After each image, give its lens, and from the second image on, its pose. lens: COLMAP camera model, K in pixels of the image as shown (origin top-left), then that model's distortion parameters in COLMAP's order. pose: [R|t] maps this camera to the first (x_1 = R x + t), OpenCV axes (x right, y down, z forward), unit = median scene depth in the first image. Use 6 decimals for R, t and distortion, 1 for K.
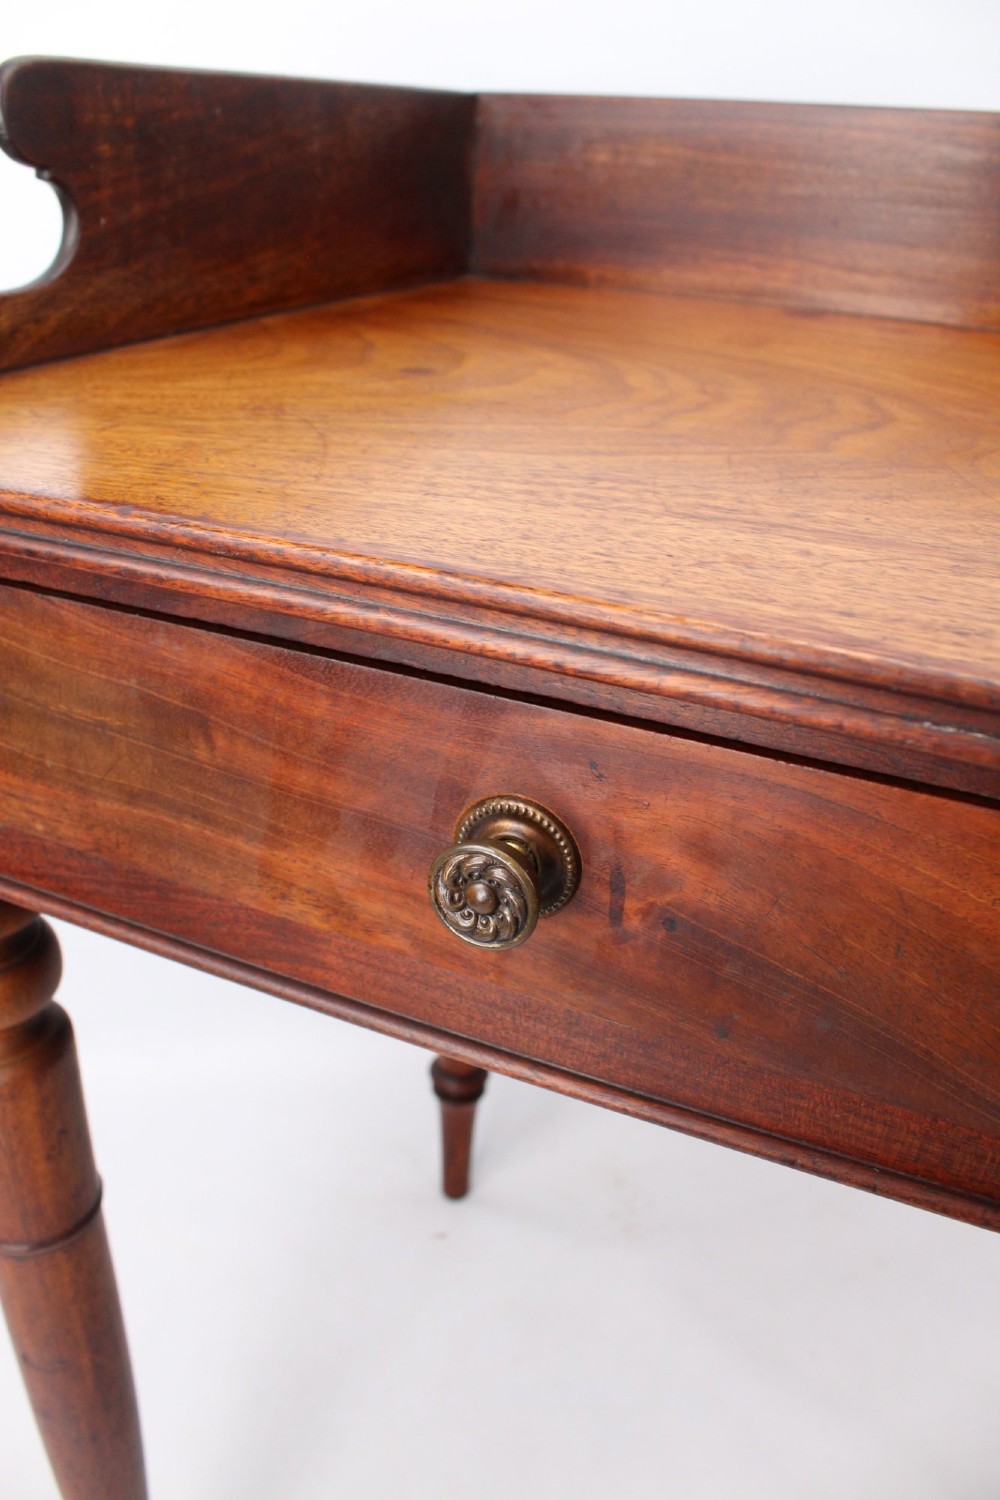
lens RADIAL K [[1206.3, 0, 500.0], [0, 1206.3, 750.0], [0, 0, 1]] dist [-0.177095, 0.148586]
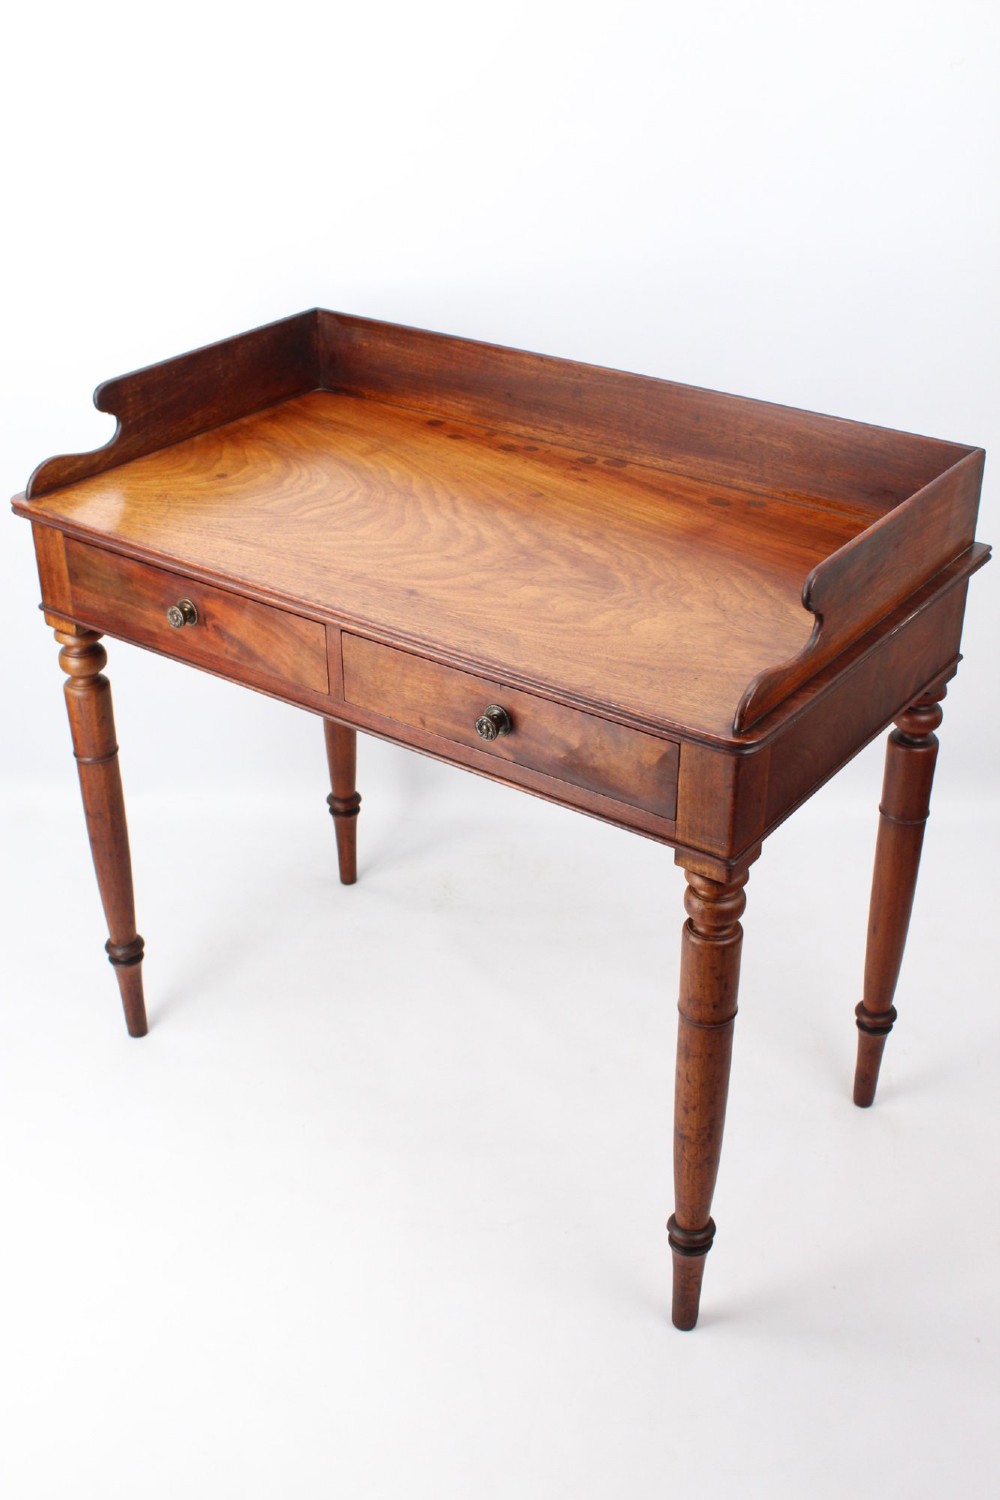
lens RADIAL K [[1704.1, 0, 500.0], [0, 1704.1, 750.0], [0, 0, 1]] dist [-0.071539, 0.010373]
pose [[0.975155, 0.070524, -0.209996, 1.589718], [-0.063309, 0.997156, 0.040893, 0.169170], [0.212283, -0.026582, 0.976847, -3.149905]]
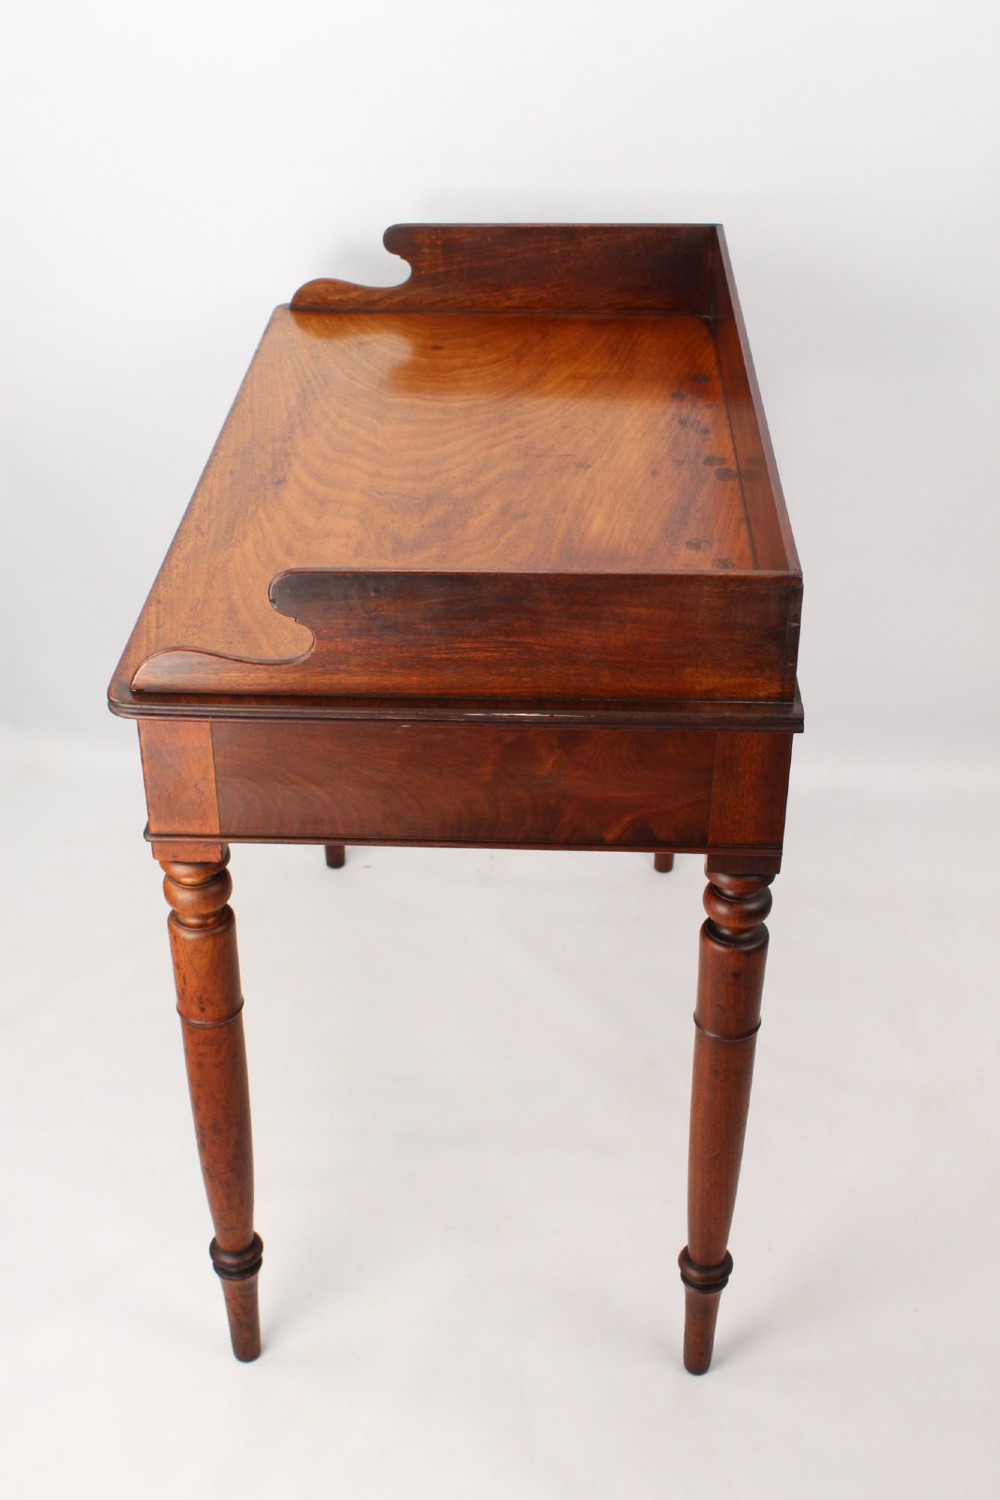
lens RADIAL K [[1918.0, 0, 473.4], [0, 1918.0, 684.4], [0, 0, 1]] dist [0.003685, 0.011759]
pose [[0.358250, 0.418526, -0.834562, 4.230617], [-0.419452, 0.870751, 0.256618, -0.832613], [0.834097, 0.258125, 0.487498, -1.040905]]
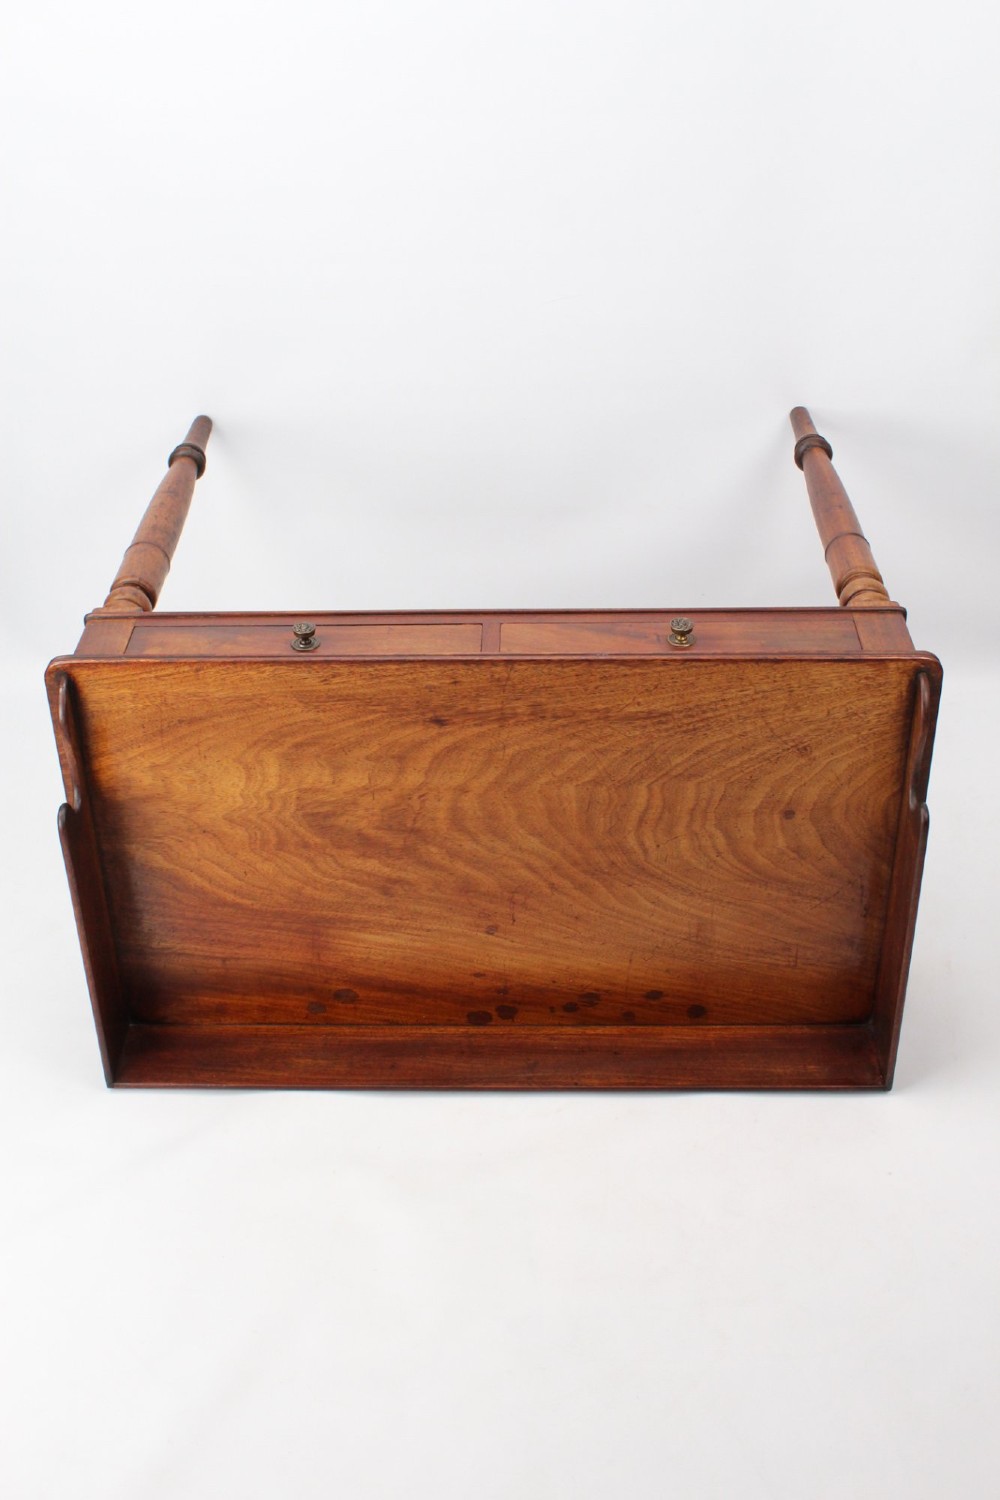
lens RADIAL K [[1704.1, 0, 500.0], [0, 1704.1, 750.0], [0, 0, 1]] dist [-0.071539, 0.010373]
pose [[-0.906928, 0.364923, 0.210505, -0.360740], [-0.207108, -0.821329, 0.531530, -2.245252], [0.366862, 0.438462, 0.820465, -2.784352]]
